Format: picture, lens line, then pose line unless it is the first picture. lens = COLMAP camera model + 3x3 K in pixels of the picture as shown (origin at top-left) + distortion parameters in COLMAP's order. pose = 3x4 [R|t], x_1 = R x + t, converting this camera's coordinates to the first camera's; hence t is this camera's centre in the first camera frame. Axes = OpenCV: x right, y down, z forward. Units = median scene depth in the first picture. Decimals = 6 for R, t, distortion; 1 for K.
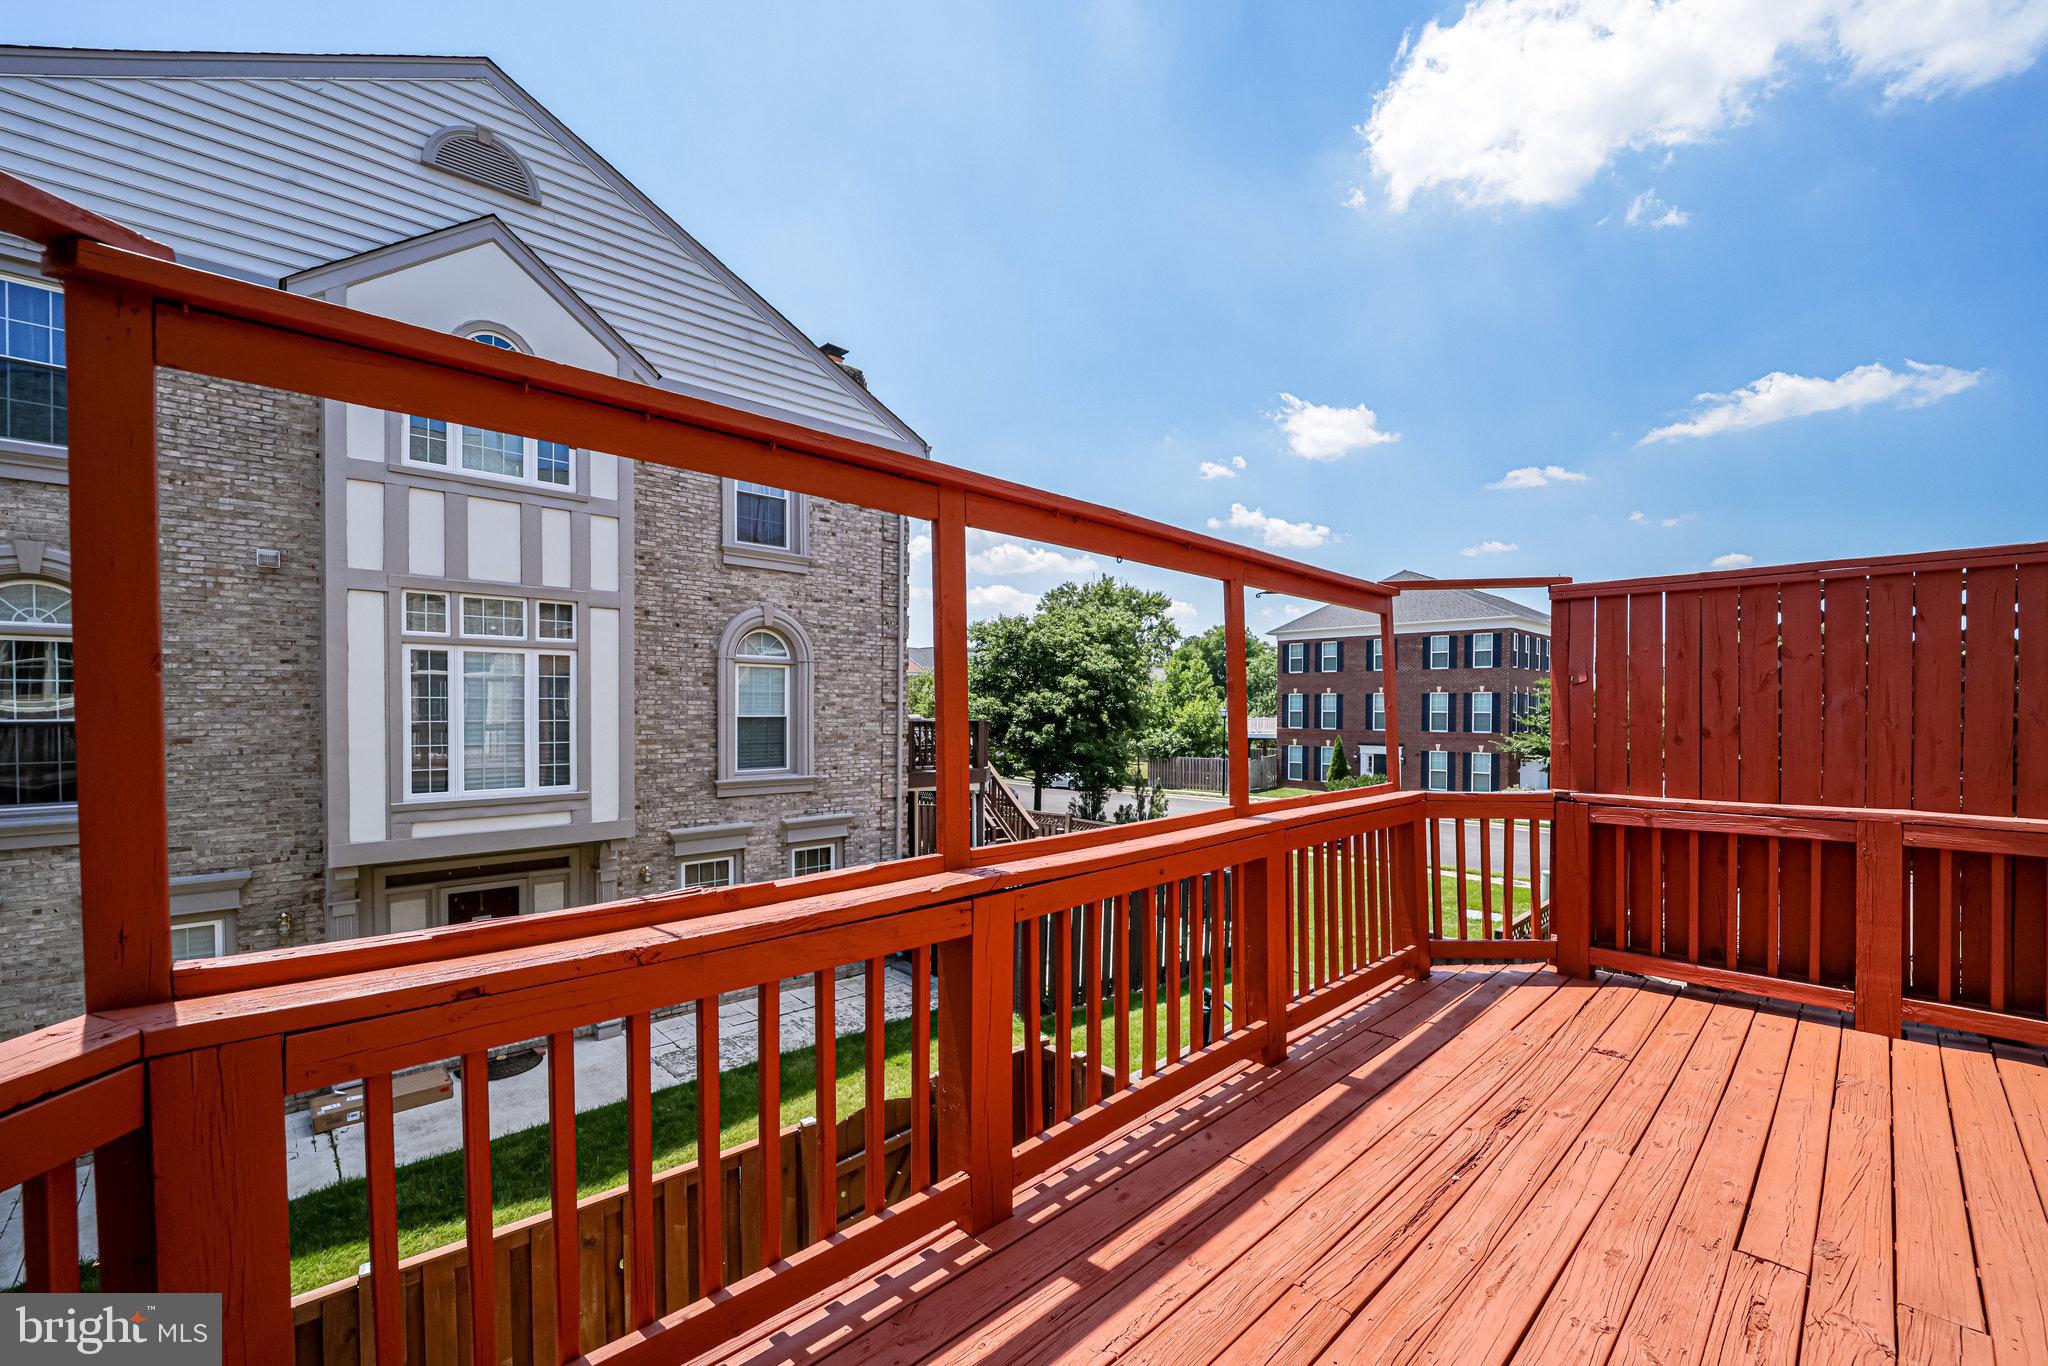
lens RADIAL K [[852.2, 0, 1065.1], [0, 852.2, 720.4], [0, 0, 1]] dist [-0.009089, -0.001815]
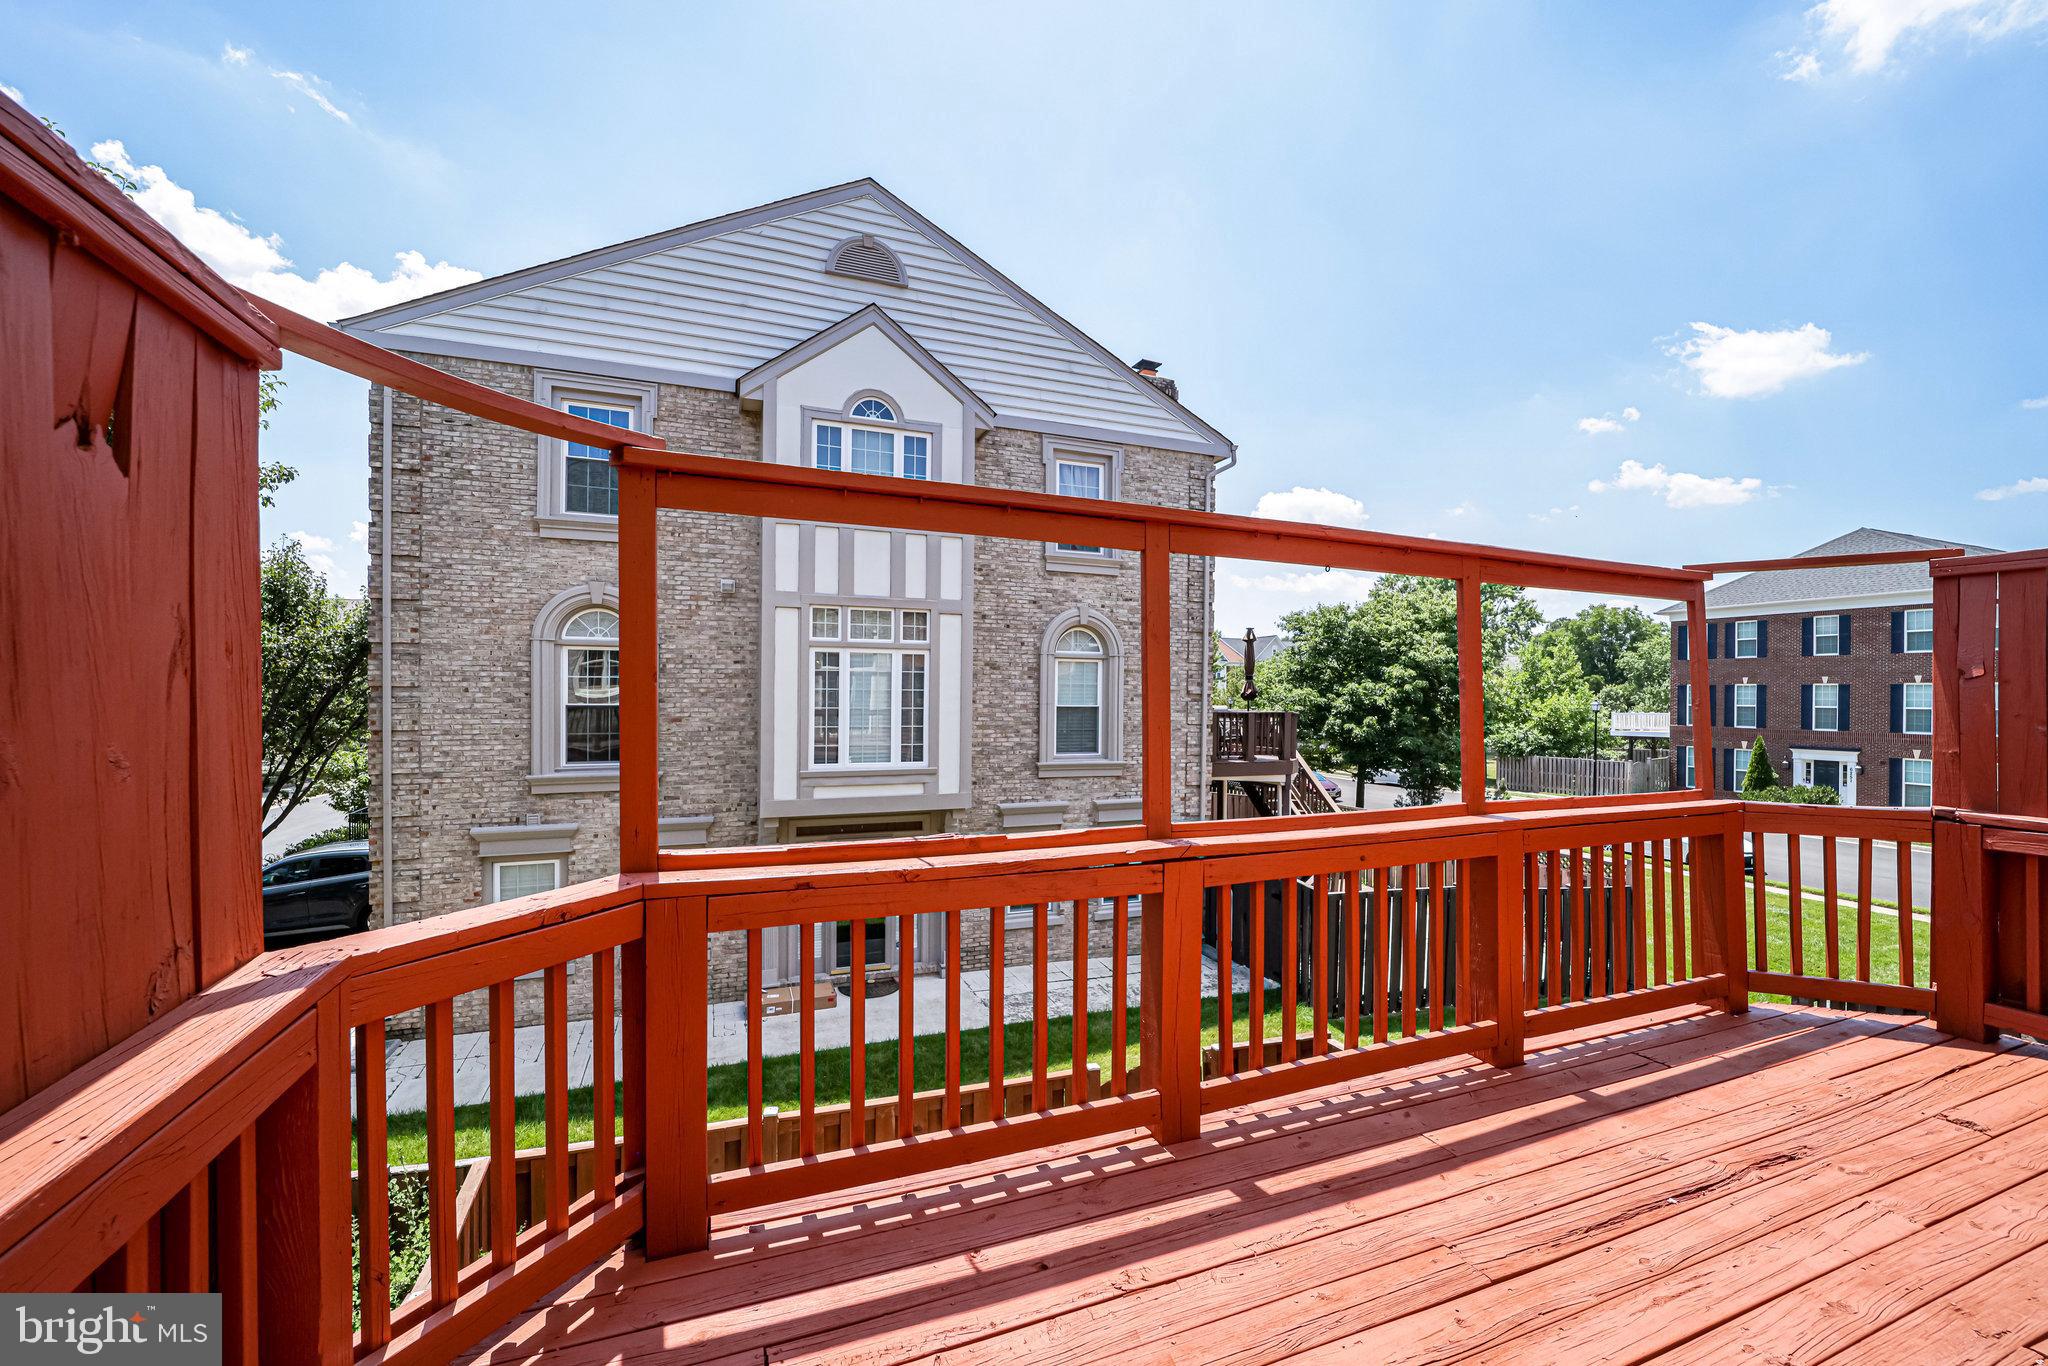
lens RADIAL K [[852.2, 0, 1043.7], [0, 852.2, 693.5], [0, 0, 1]] dist [-0.009089, -0.001815]
pose [[0.919354, 0.003666, -0.393415, 0.047435], [-0.011824, 0.999762, -0.018315, -0.000882], [0.393255, 0.021490, 0.919178, -0.040997]]
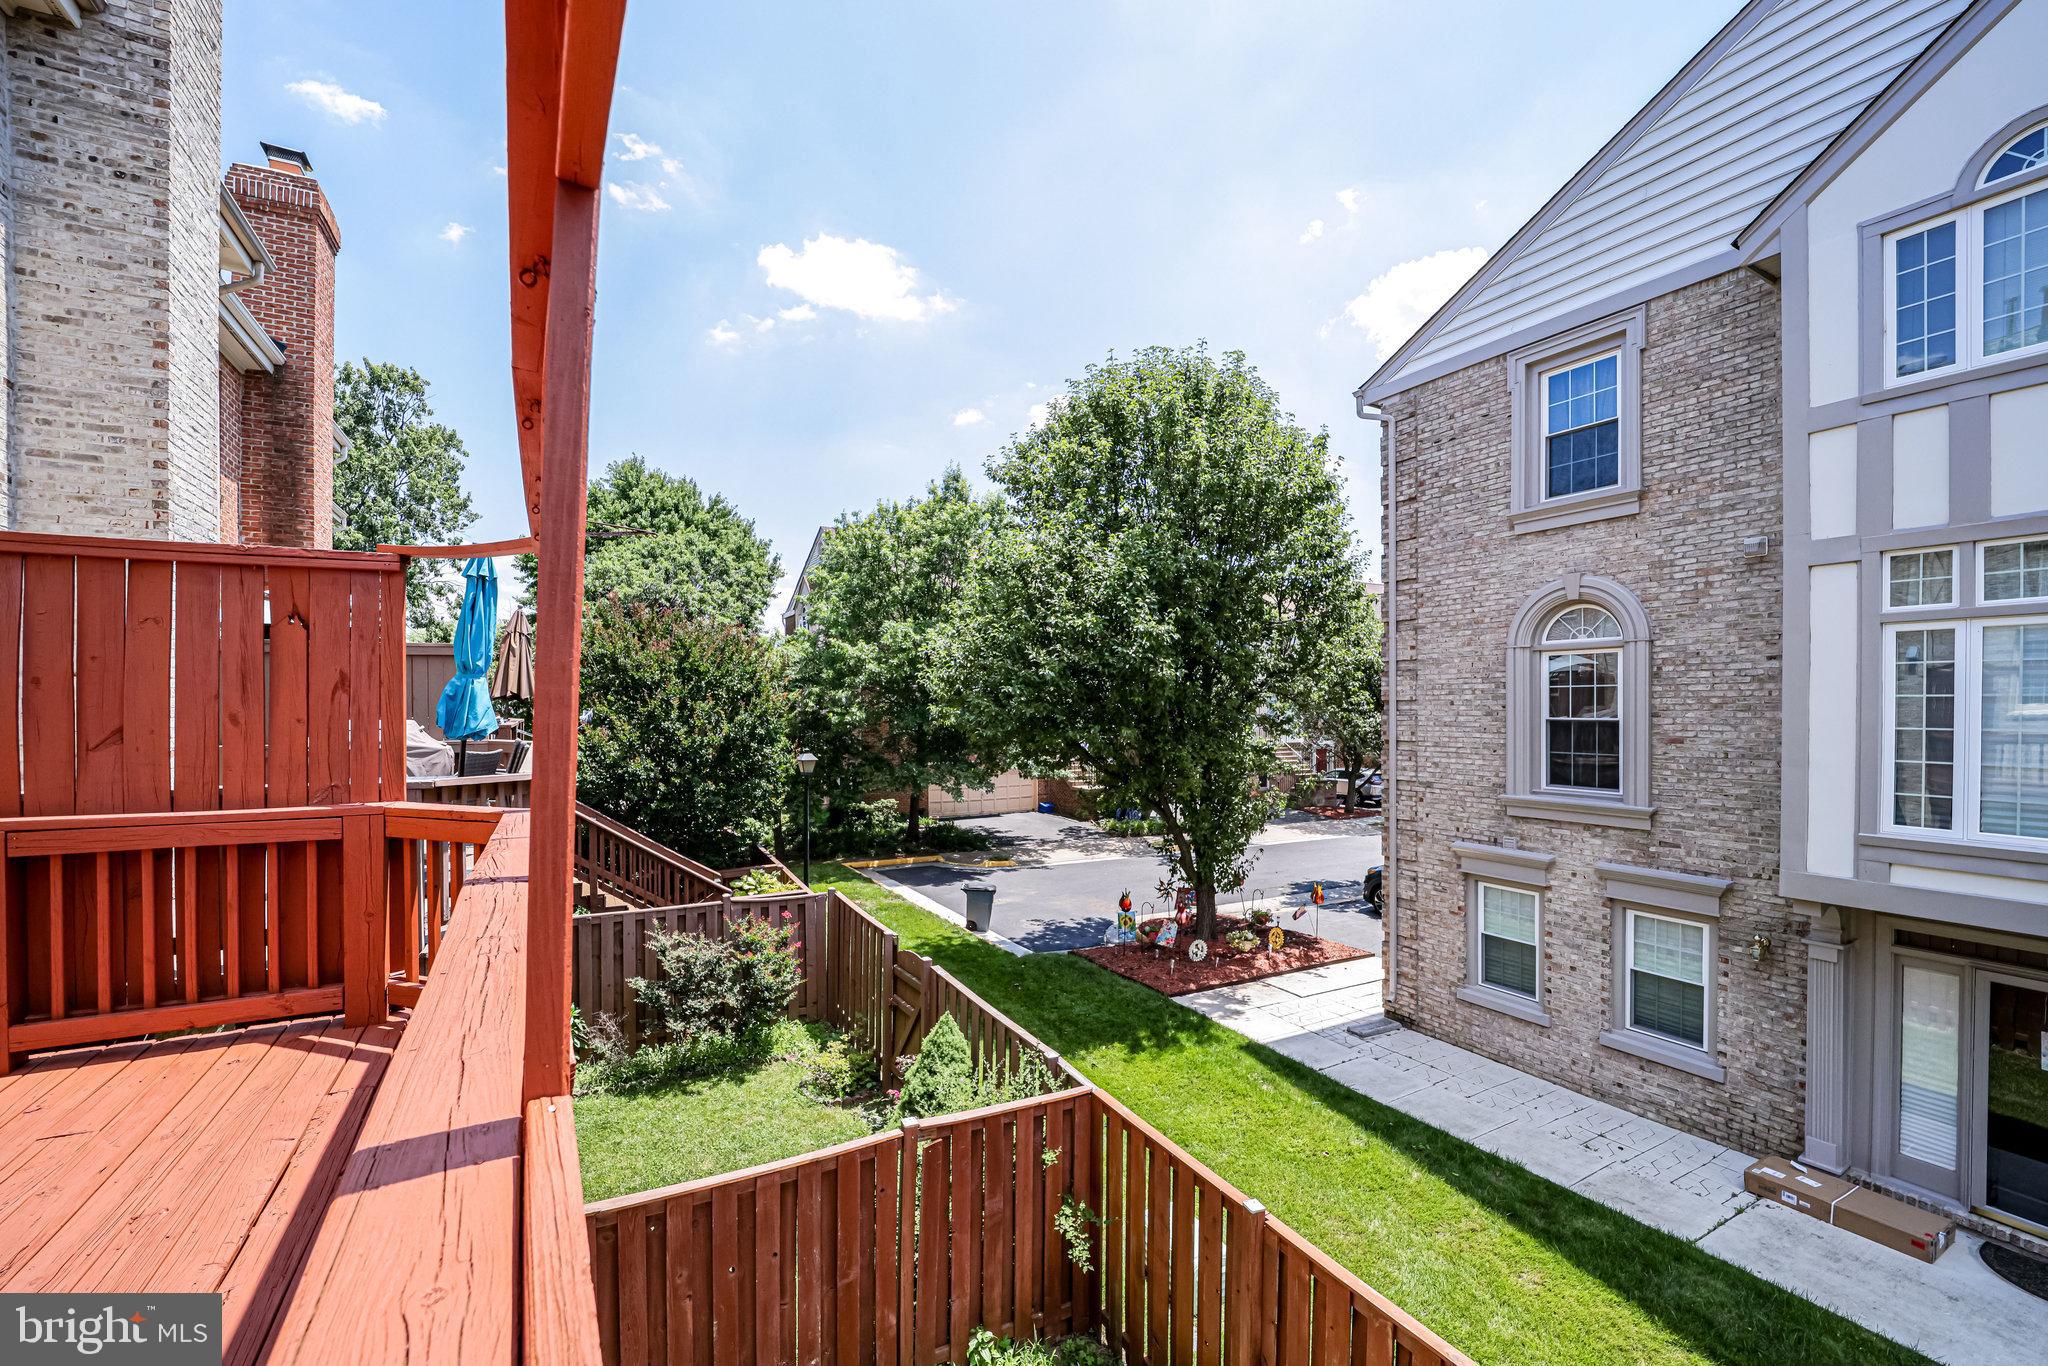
lens RADIAL K [[852.2, 0, 992.1], [0, 852.2, 710.6], [0, 0, 1]] dist [-0.009089, -0.001815]
pose [[-0.296646, 0.002559, -0.954984, 0.157646], [-0.019190, 0.999779, 0.008640, -0.004718], [0.954795, 0.020889, -0.296532, 0.417068]]
